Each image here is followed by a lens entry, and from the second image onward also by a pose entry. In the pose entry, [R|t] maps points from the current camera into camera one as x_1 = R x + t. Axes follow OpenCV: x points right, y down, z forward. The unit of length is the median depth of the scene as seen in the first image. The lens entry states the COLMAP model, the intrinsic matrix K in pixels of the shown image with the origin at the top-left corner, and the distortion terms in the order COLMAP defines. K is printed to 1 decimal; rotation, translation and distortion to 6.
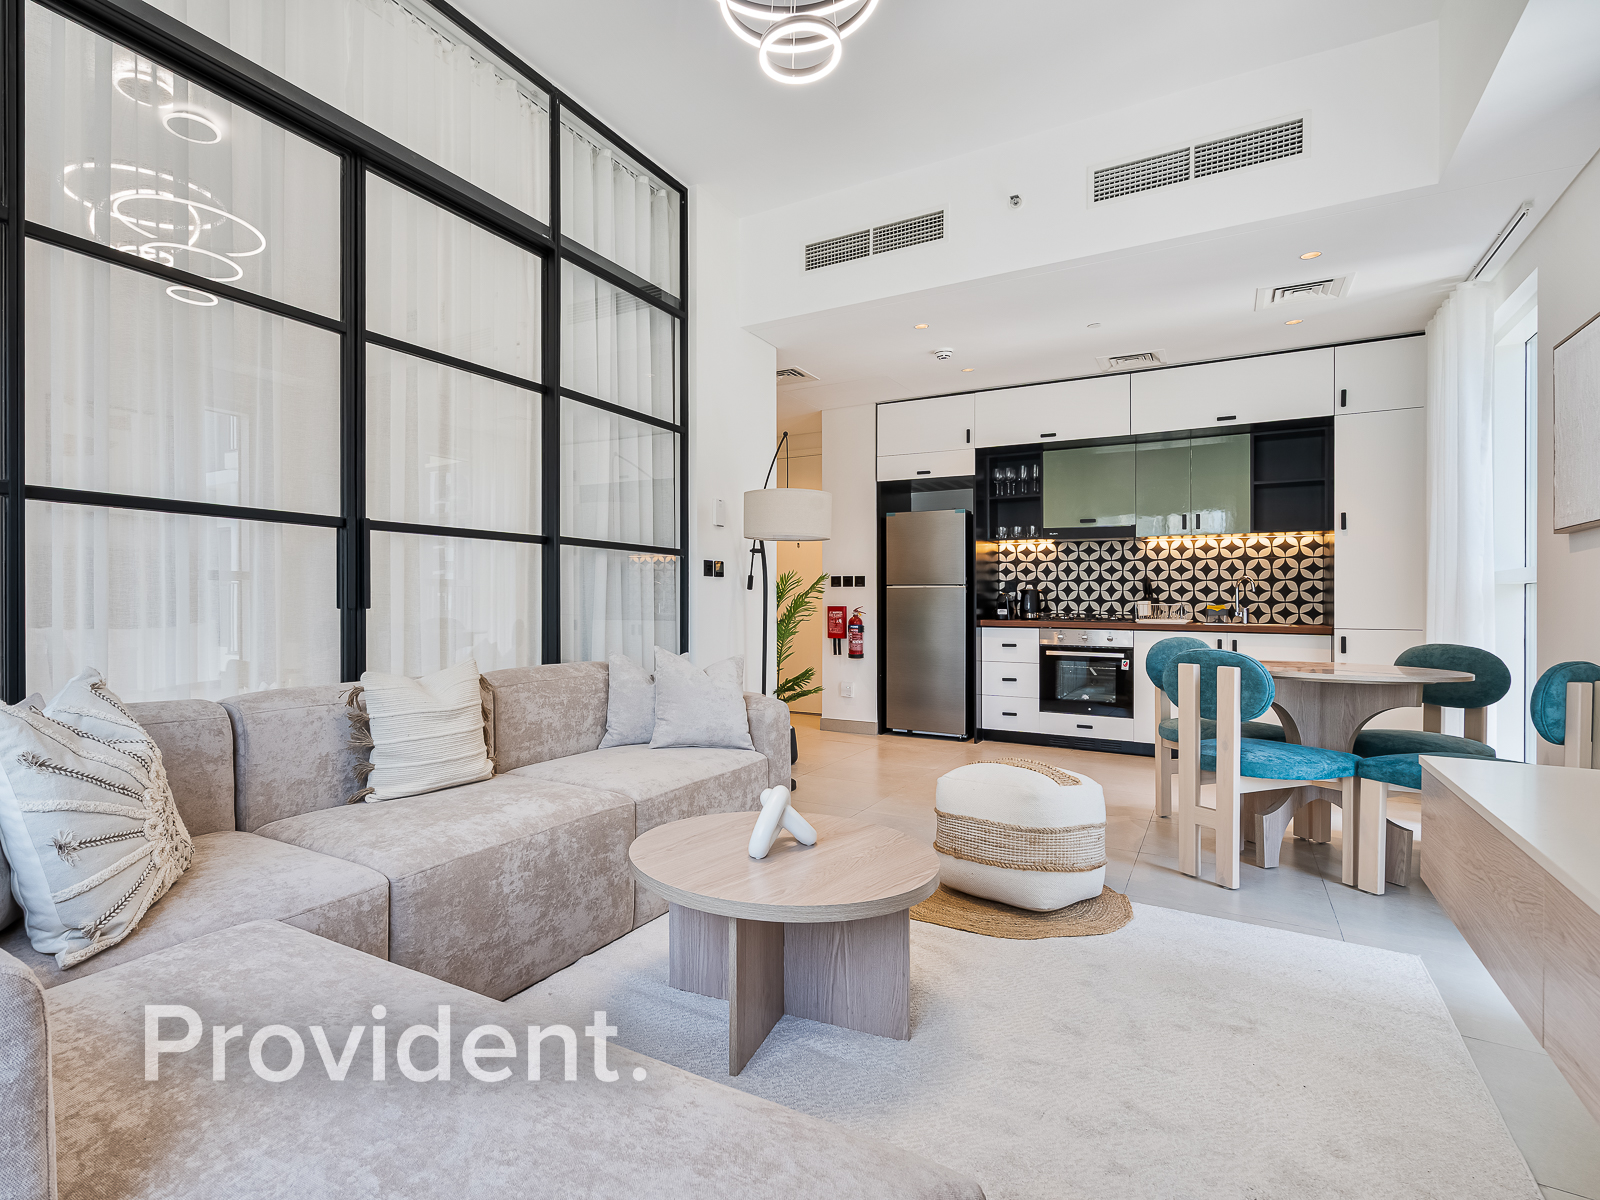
lens RADIAL K [[803.8, 0, 784.7], [0, 803.8, 596.9], [0, 0, 1]] dist [-0.013487, -0.000585]
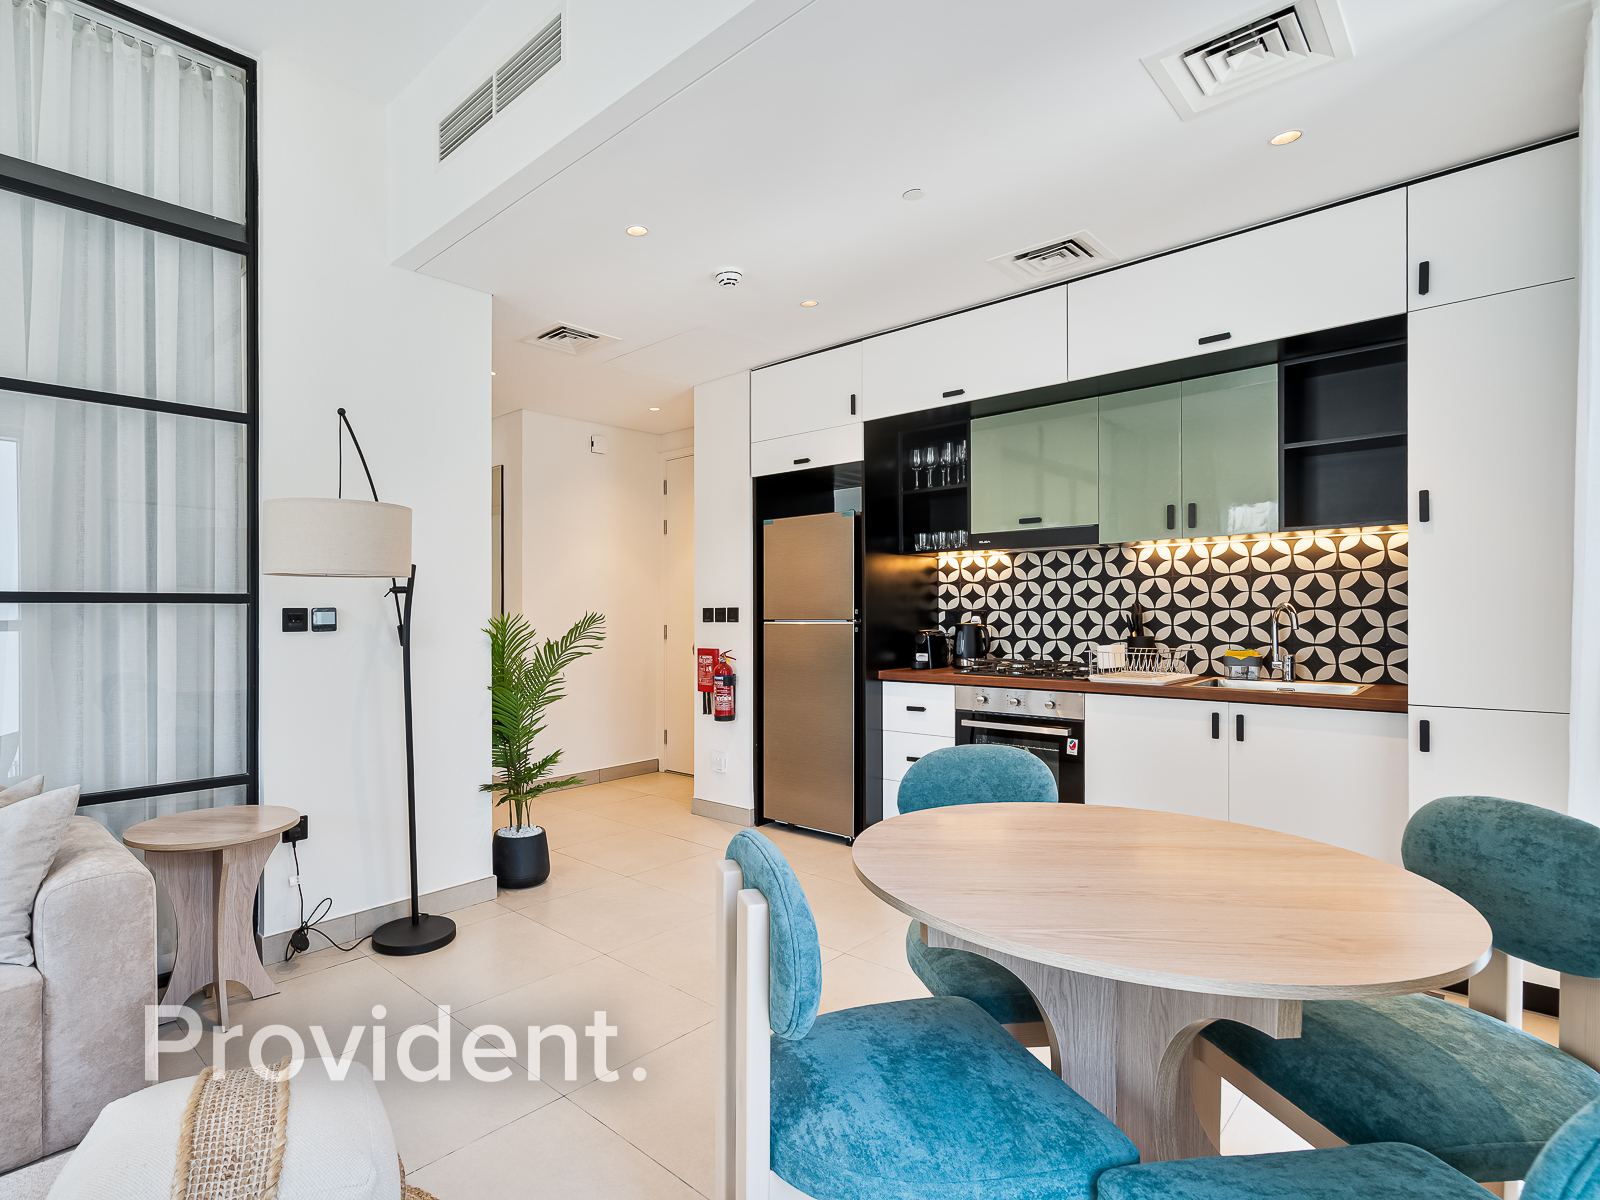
lens RADIAL K [[803.8, 0, 812.5], [0, 803.8, 612.9], [0, 0, 1]] dist [-0.013487, -0.000585]
pose [[0.975079, -0.014604, -0.221378, 0.344455], [0.017523, 0.999783, 0.011225, -0.029873], [0.221166, -0.014825, 0.975123, 0.317365]]
